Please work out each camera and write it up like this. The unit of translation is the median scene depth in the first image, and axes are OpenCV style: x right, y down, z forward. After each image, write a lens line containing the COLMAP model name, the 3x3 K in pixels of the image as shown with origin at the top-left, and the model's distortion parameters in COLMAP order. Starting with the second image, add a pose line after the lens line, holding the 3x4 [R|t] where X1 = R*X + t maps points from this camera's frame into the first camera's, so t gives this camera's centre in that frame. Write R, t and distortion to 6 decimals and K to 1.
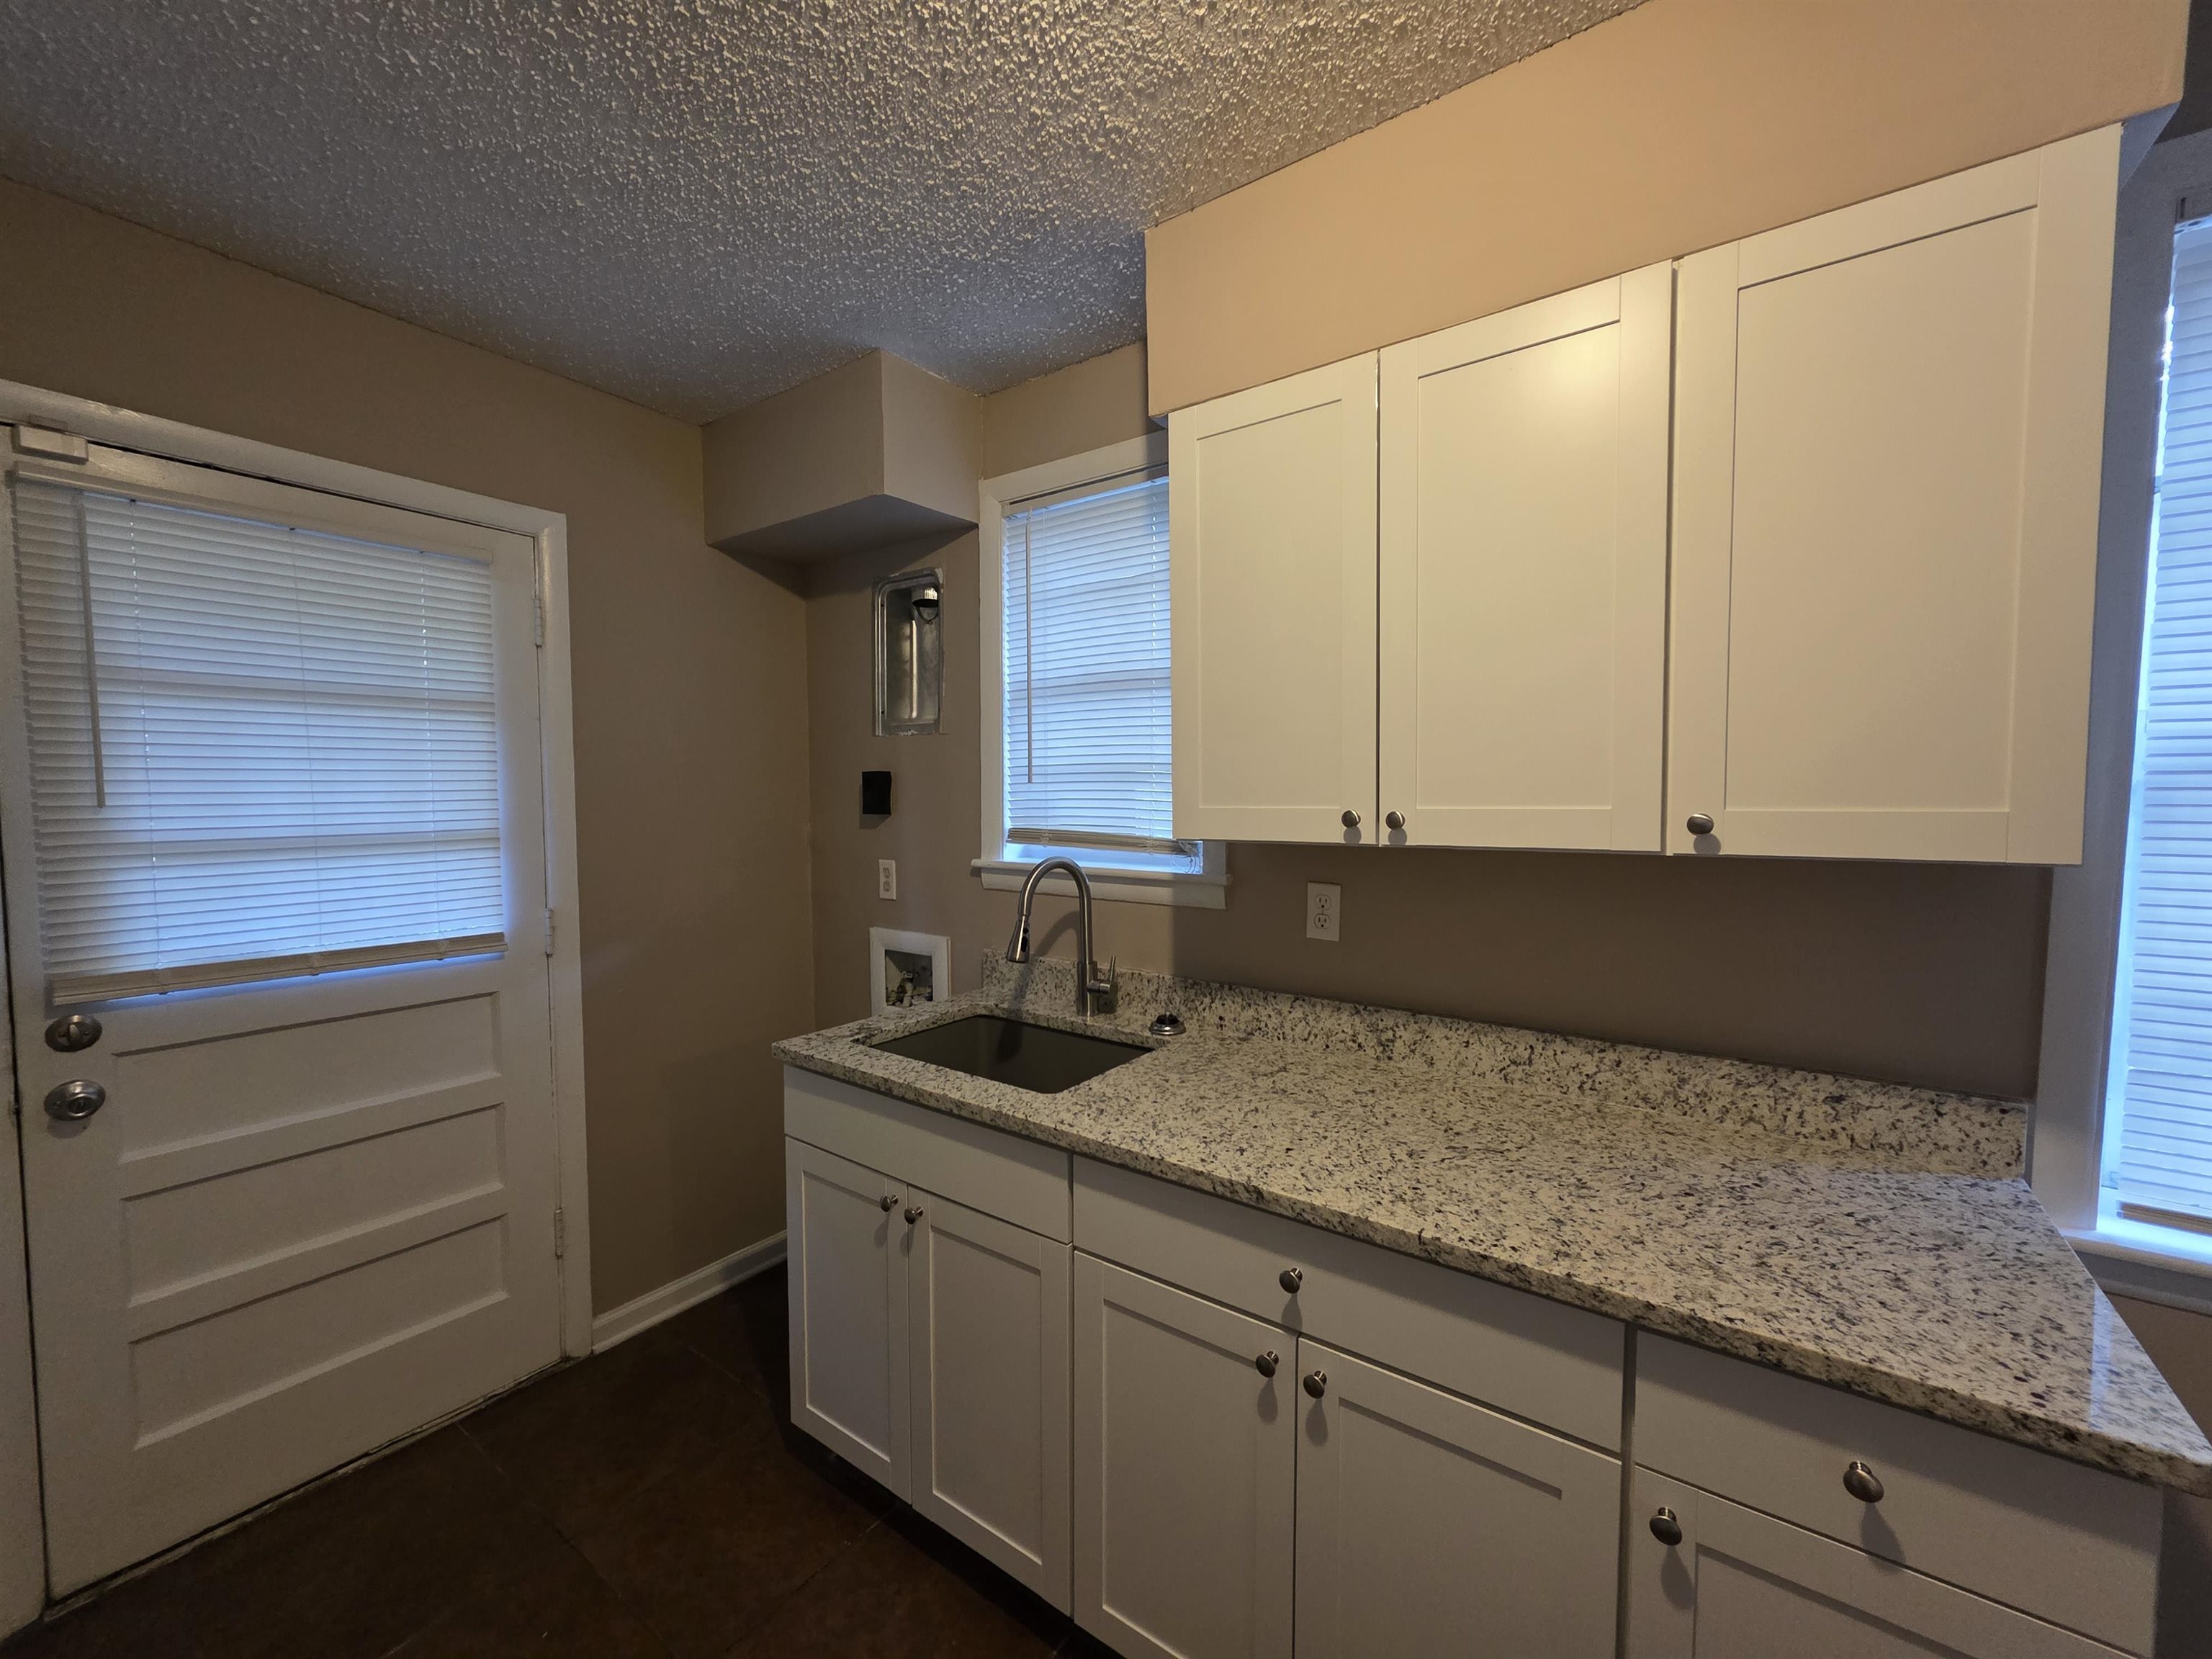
lens RADIAL K [[884.9, 0, 1113.8], [0, 884.9, 830.0], [0, 0, 1]] dist [0.005752, -0.000417]
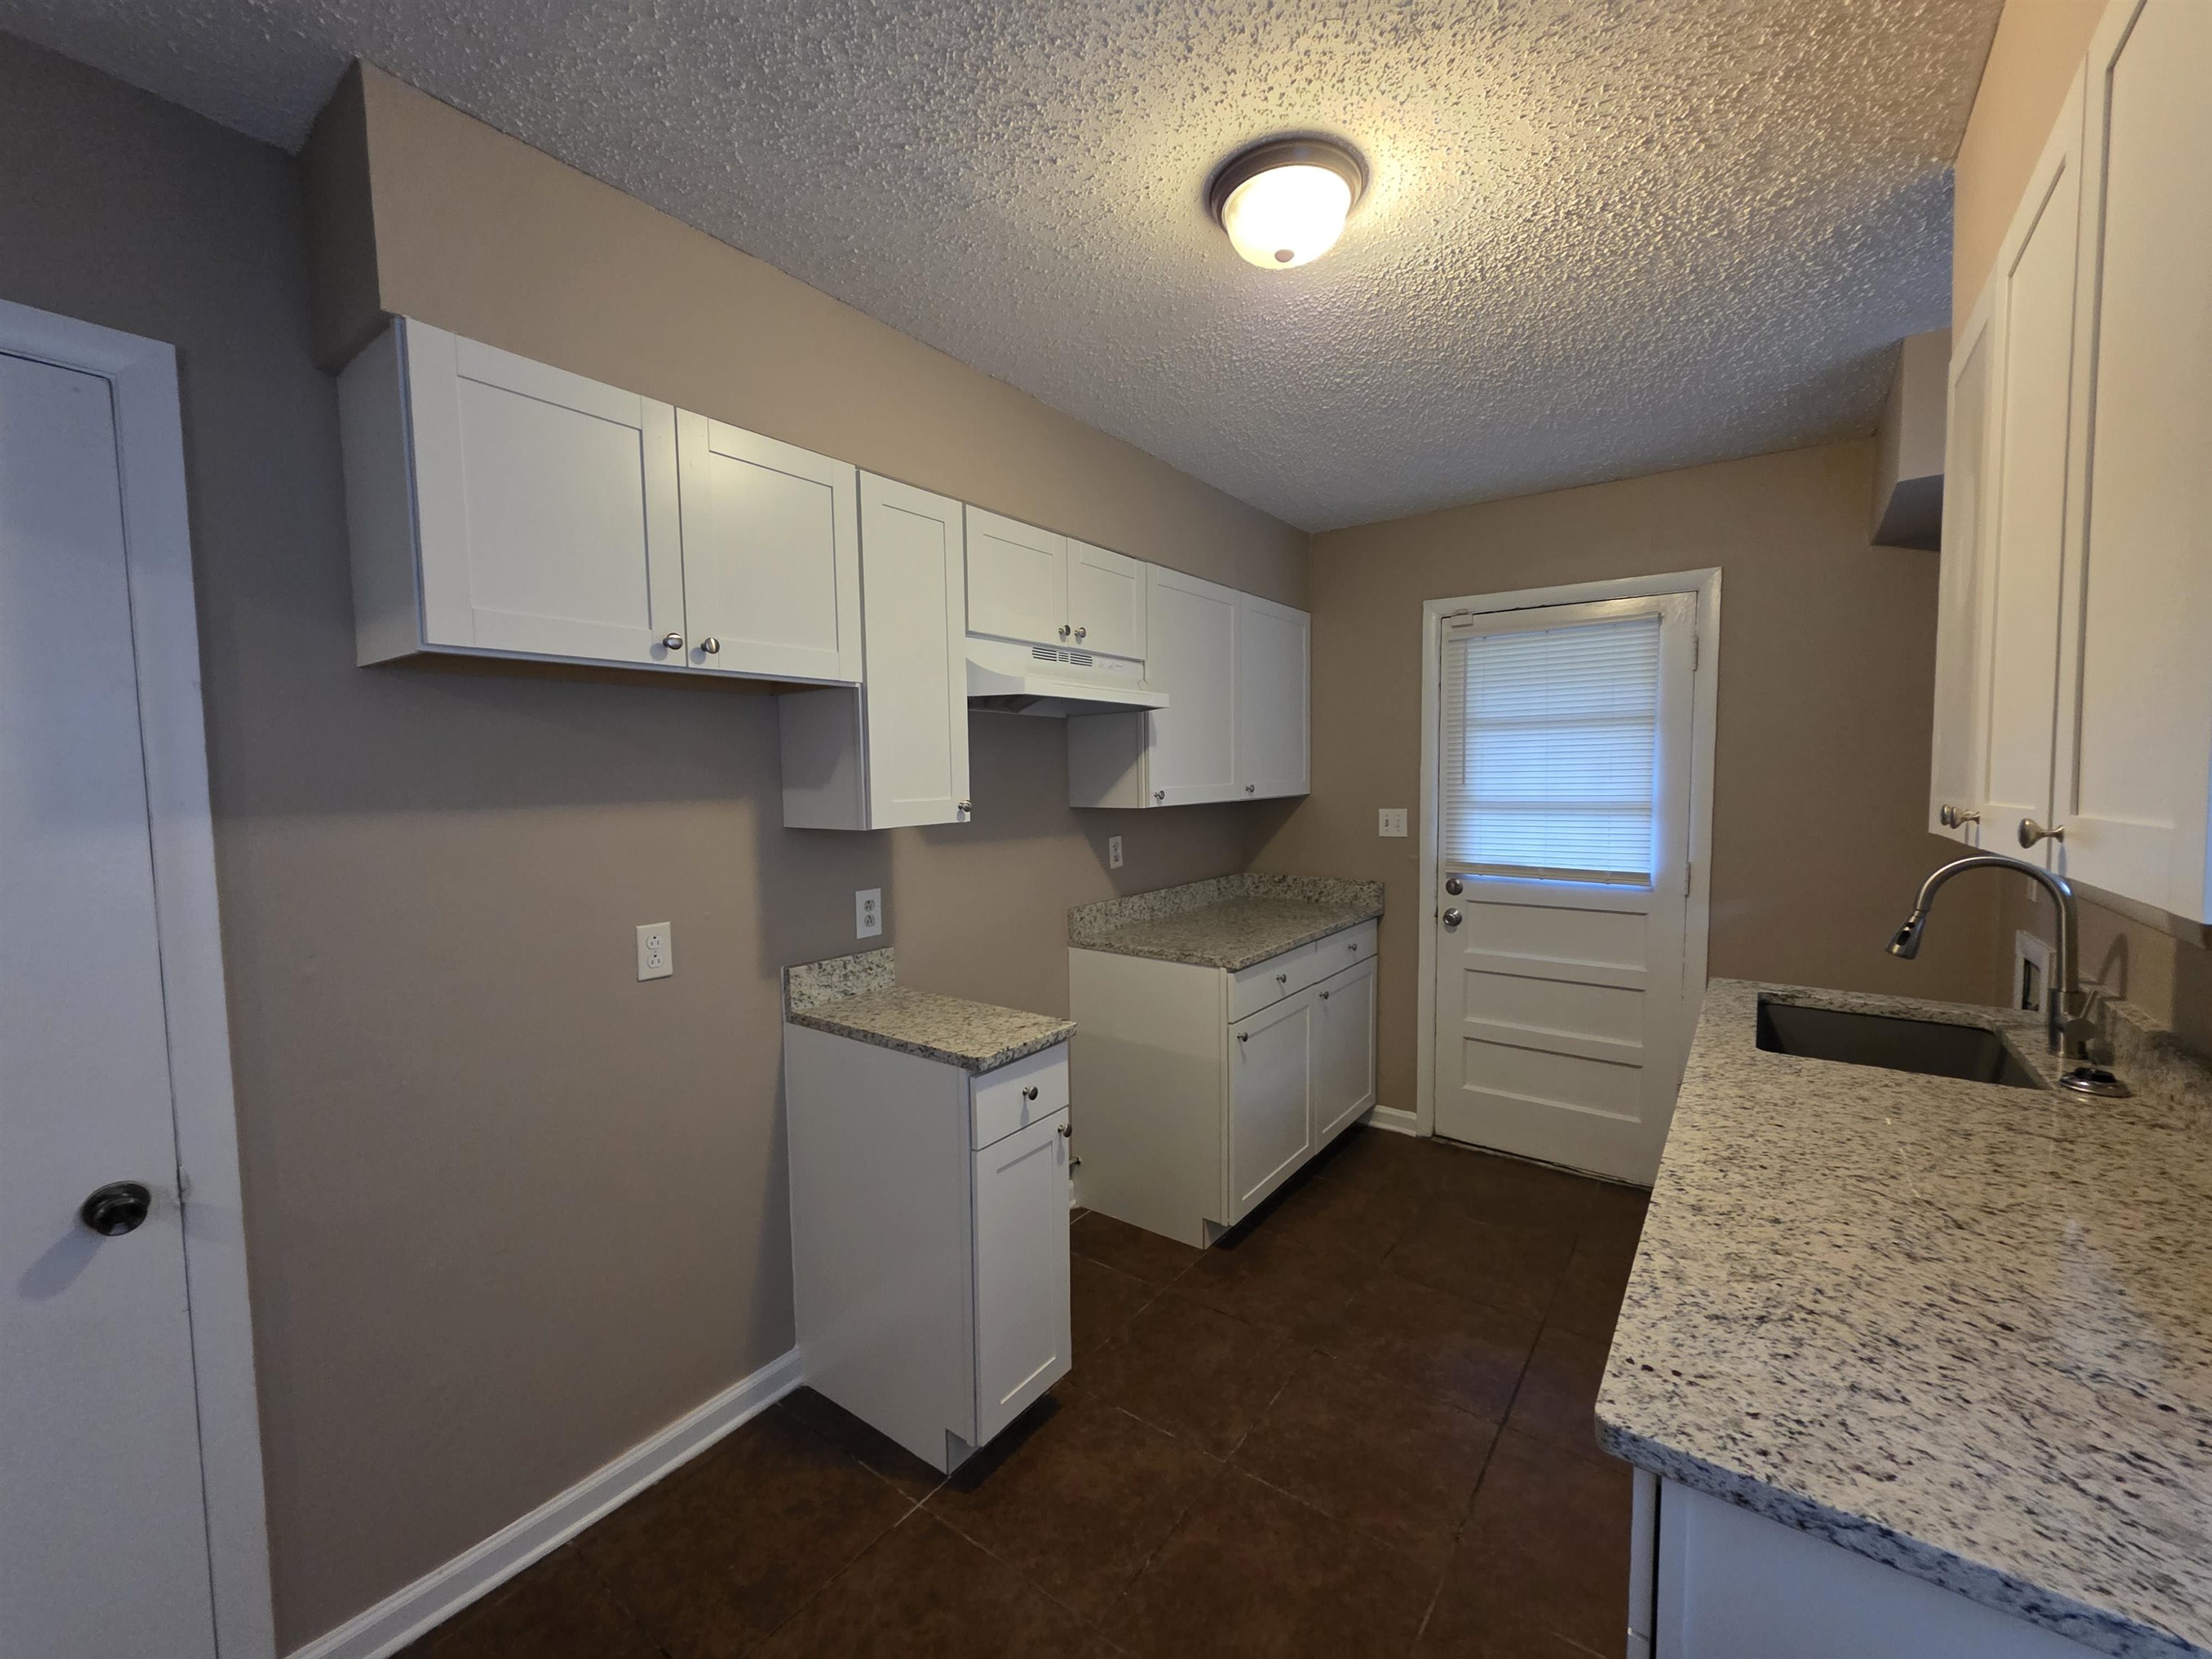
lens RADIAL K [[884.9, 0, 1111.8], [0, 884.9, 830.5], [0, 0, 1]] dist [0.005752, -0.000417]
pose [[-0.018415, 0.063127, -0.997836, 1.049385], [-0.040821, 0.997125, 0.063835, -0.016077], [0.998997, 0.041908, -0.015786, 0.187998]]
